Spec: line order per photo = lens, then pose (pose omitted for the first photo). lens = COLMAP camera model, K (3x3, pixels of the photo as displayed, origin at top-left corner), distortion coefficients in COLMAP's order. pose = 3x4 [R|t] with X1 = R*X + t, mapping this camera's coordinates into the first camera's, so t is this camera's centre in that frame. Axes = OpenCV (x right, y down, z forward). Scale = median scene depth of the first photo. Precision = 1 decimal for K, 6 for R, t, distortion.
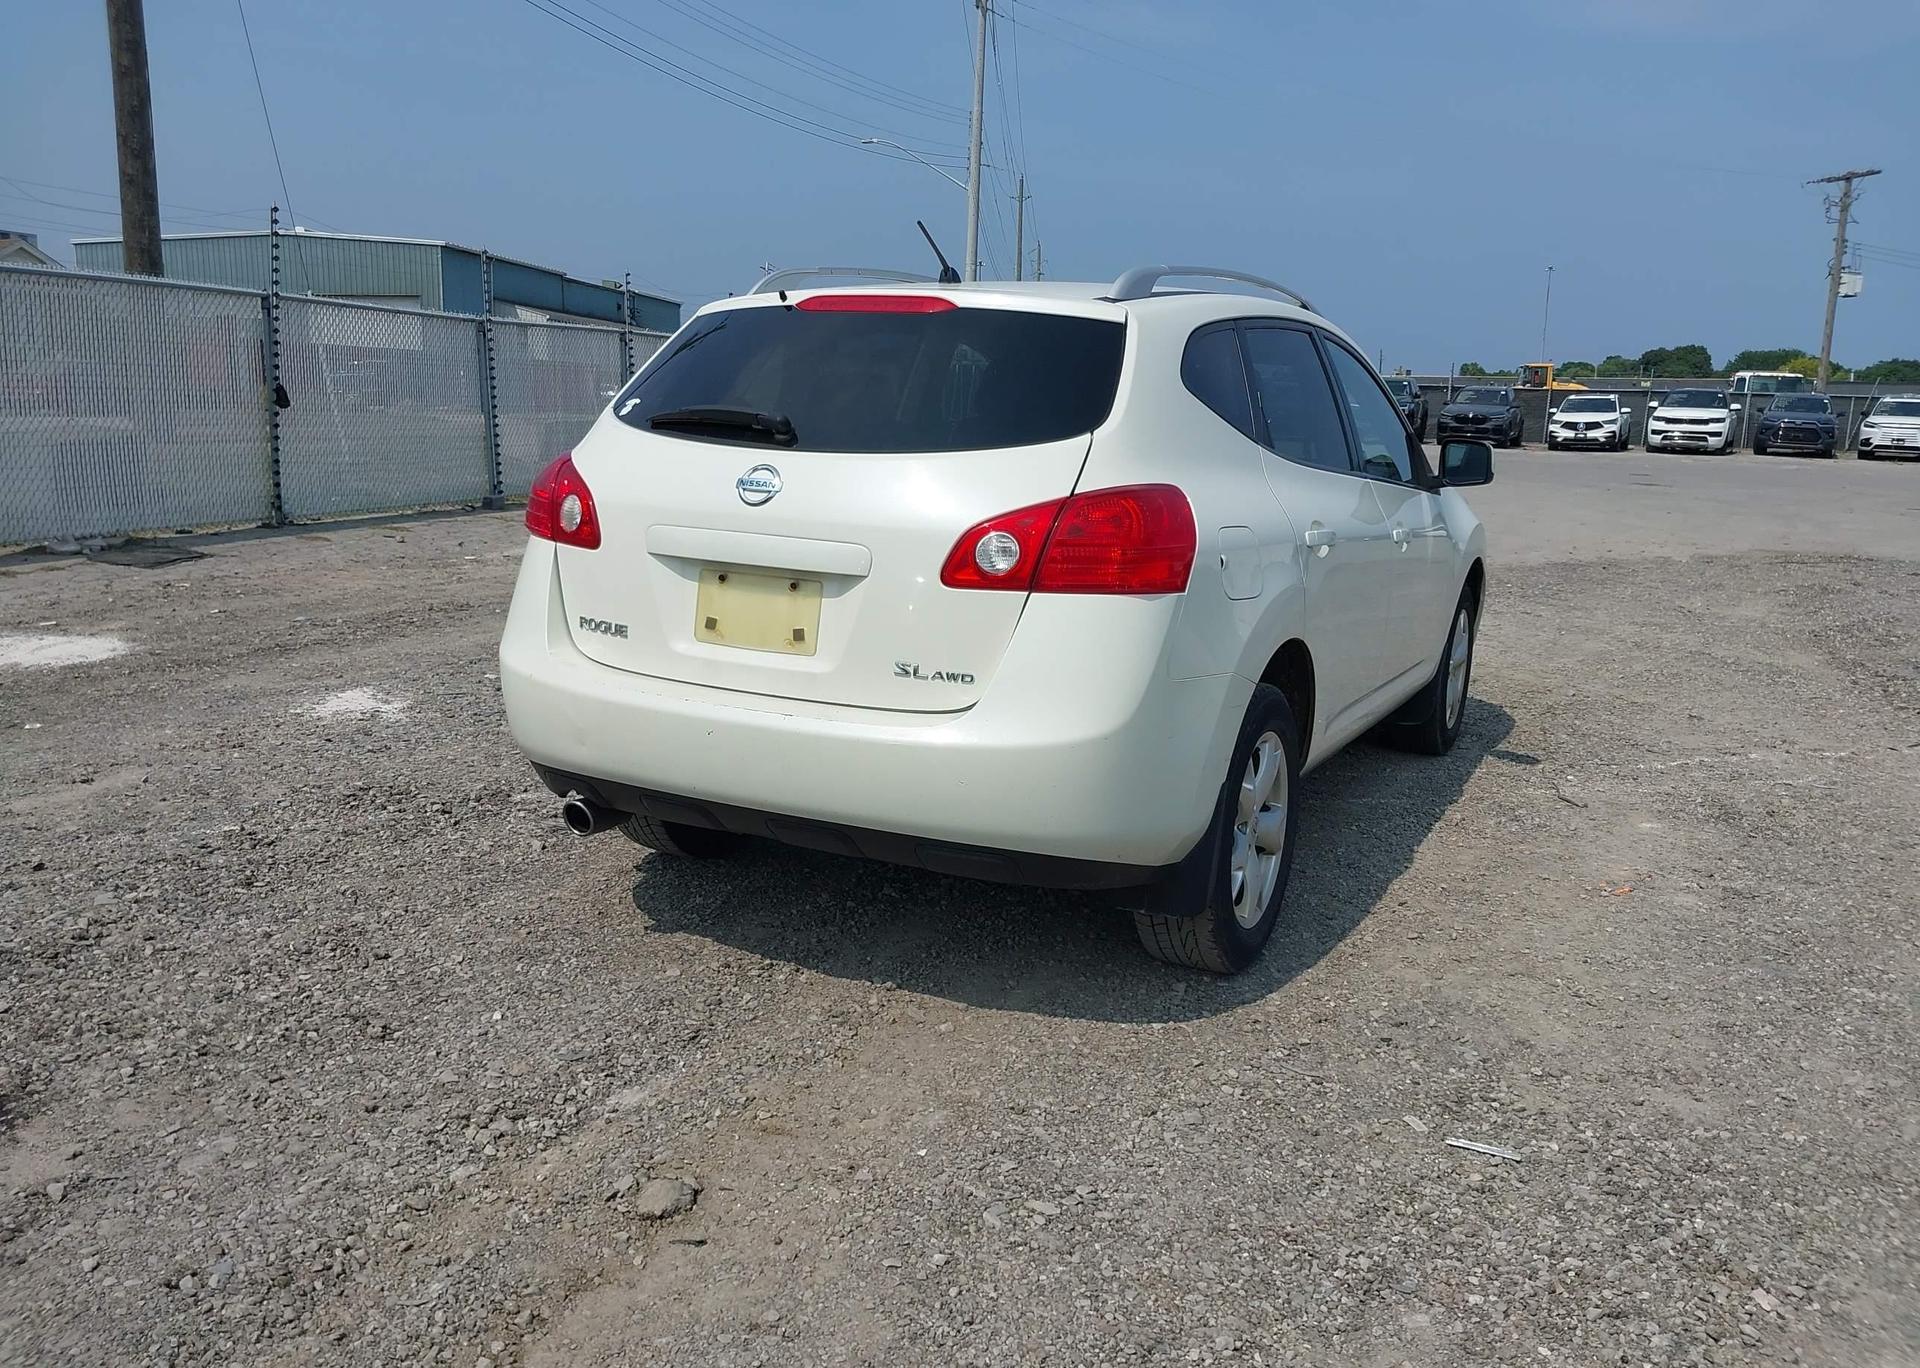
lens RADIAL K [[1510.5, 0, 958.3], [0, 1510.5, 670.4], [0, 0, 1]] dist [0.033329, -0.038353]
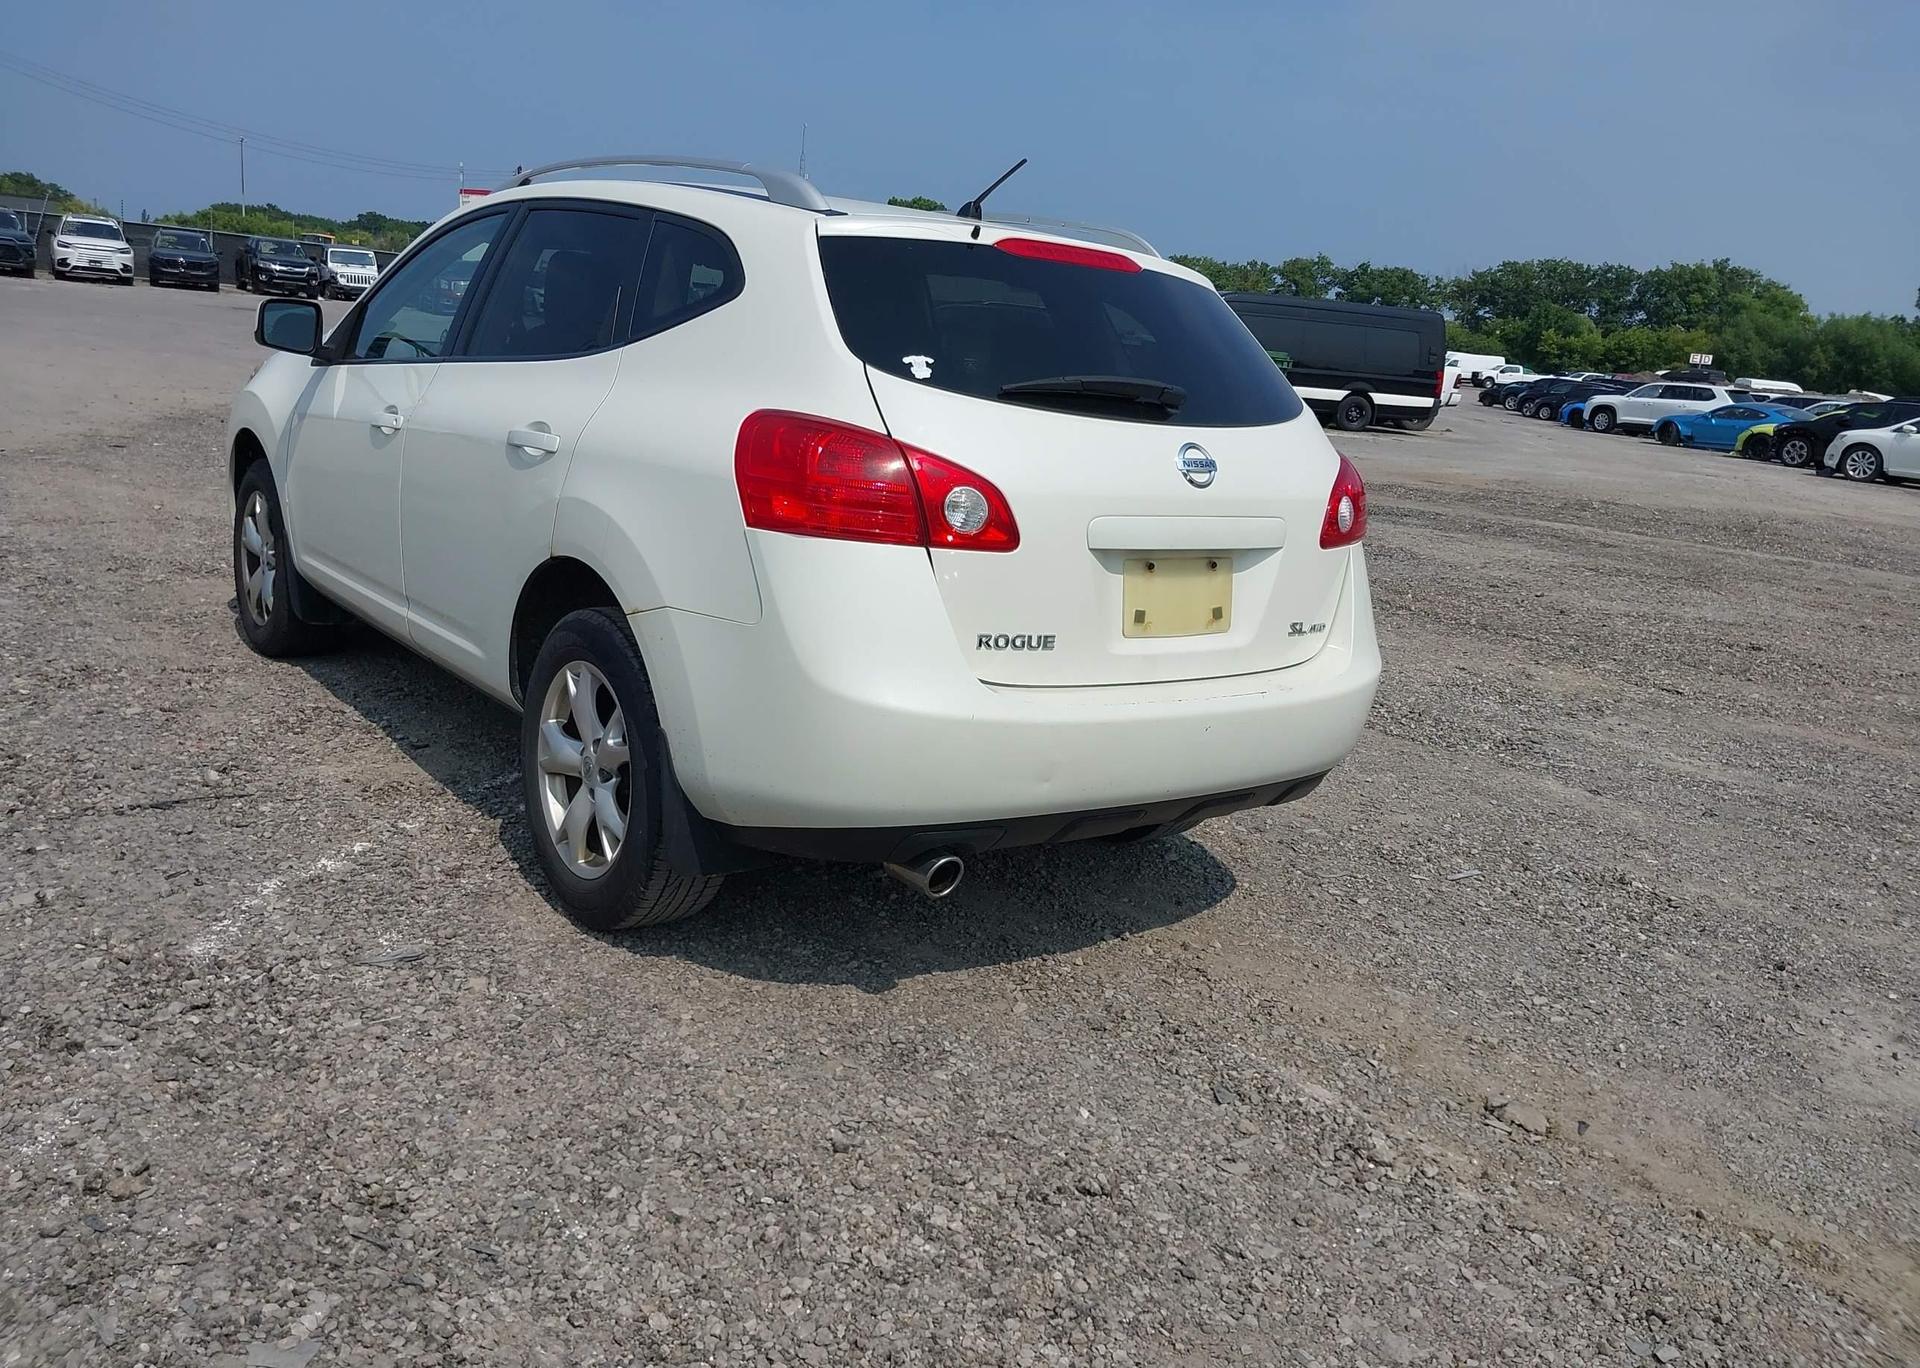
lens RADIAL K [[1510.5, 0, 943.2], [0, 1510.5, 675.7], [0, 0, 1]] dist [0.033329, -0.038353]
pose [[0.428921, -0.193206, 0.882439, -1.030887], [0.081683, 0.981154, 0.175116, -0.166115], [-0.899642, -0.003031, 0.436619, 0.698480]]
